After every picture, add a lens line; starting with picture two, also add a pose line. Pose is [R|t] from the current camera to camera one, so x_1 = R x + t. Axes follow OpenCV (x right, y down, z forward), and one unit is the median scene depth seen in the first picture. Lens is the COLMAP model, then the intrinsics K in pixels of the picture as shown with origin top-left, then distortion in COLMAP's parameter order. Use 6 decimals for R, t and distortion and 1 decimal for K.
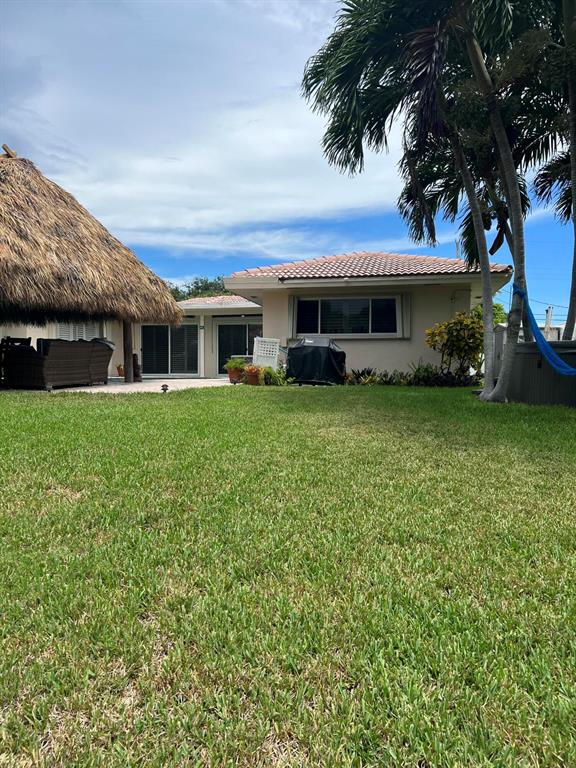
lens RADIAL K [[571.2, 0, 284.9], [0, 571.2, 387.4], [0, 0, 1]] dist [0.057843, -0.067142]
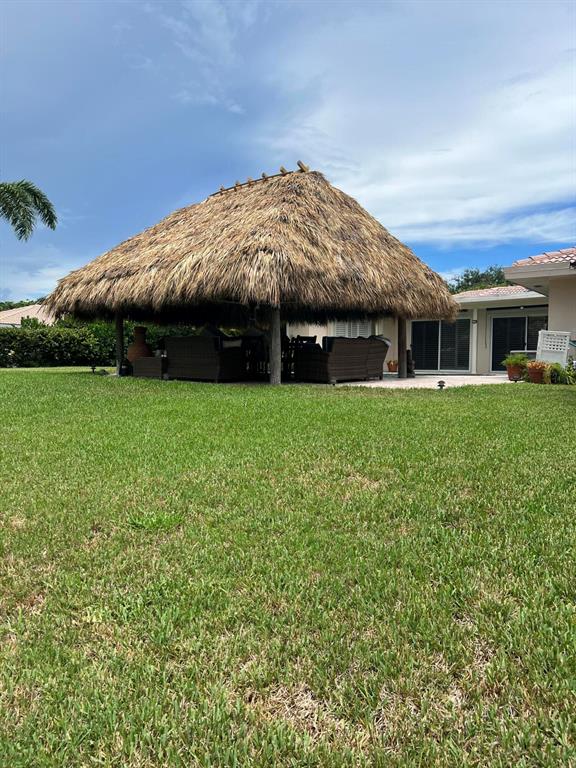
lens RADIAL K [[571.2, 0, 284.9], [0, 571.2, 387.4], [0, 0, 1]] dist [0.057843, -0.067142]
pose [[0.899580, 0.023232, -0.436137, -0.022381], [-0.020177, 0.999729, 0.011635, 0.000364], [0.436289, -0.001667, 0.899805, -0.003534]]
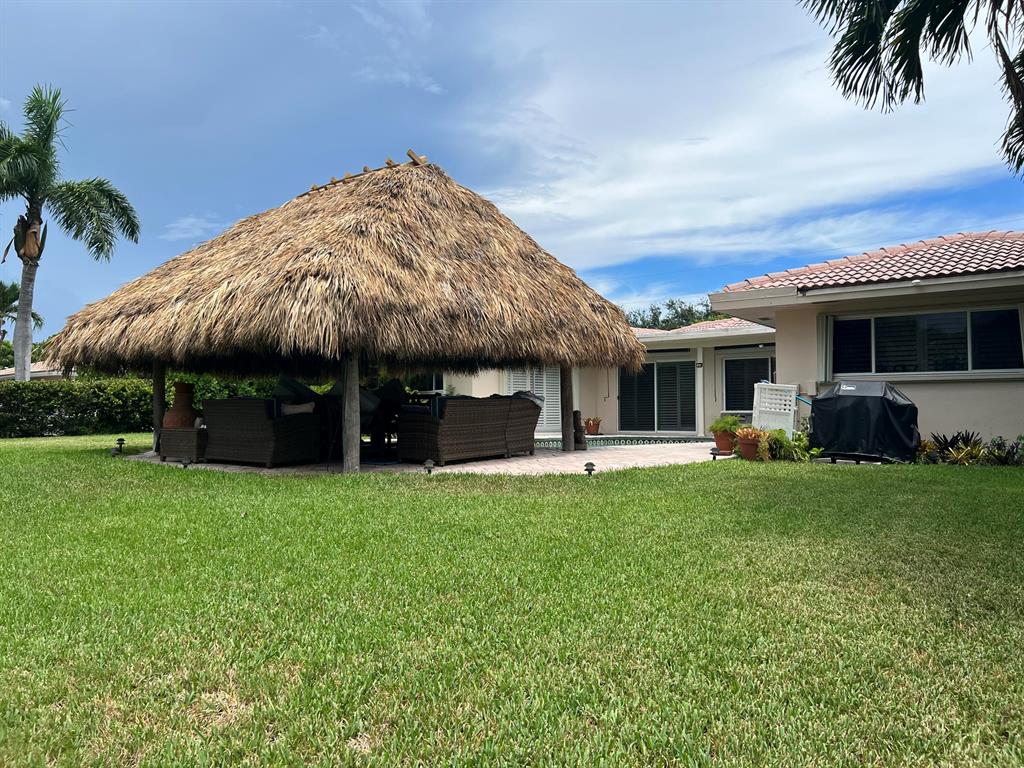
lens RADIAL K [[761.6, 0, 512.0], [0, 761.6, 384.0], [0, 0, 1]] dist [0.057843, -0.067142]
pose [[0.907942, -0.021716, -0.418532, 0.084730], [-0.008731, 0.997460, -0.070696, -0.034083], [0.419004, 0.067842, 0.905446, 0.155741]]
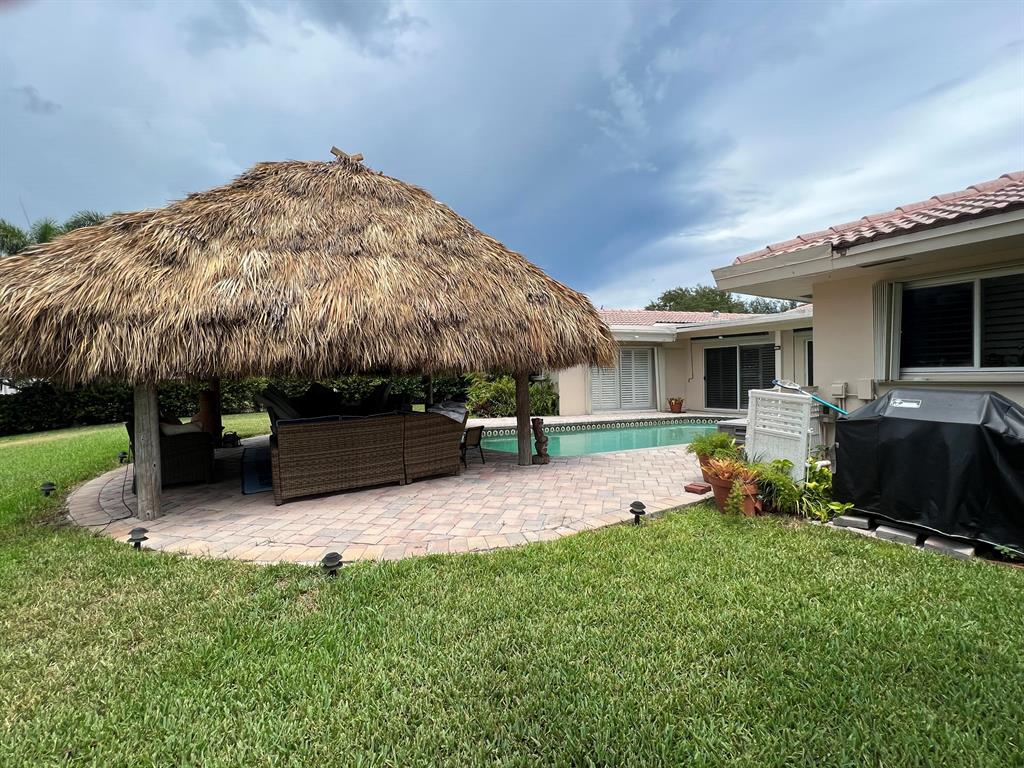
lens RADIAL K [[457.7, 0, 517.4], [0, 457.7, 383.1], [0, 0, 1]] dist [0.018879, 0.000093]
pose [[0.679396, -0.006278, -0.733745, 0.126979], [-0.003420, 0.999925, -0.011722, -0.126815], [0.733763, 0.010473, 0.679324, 0.899073]]
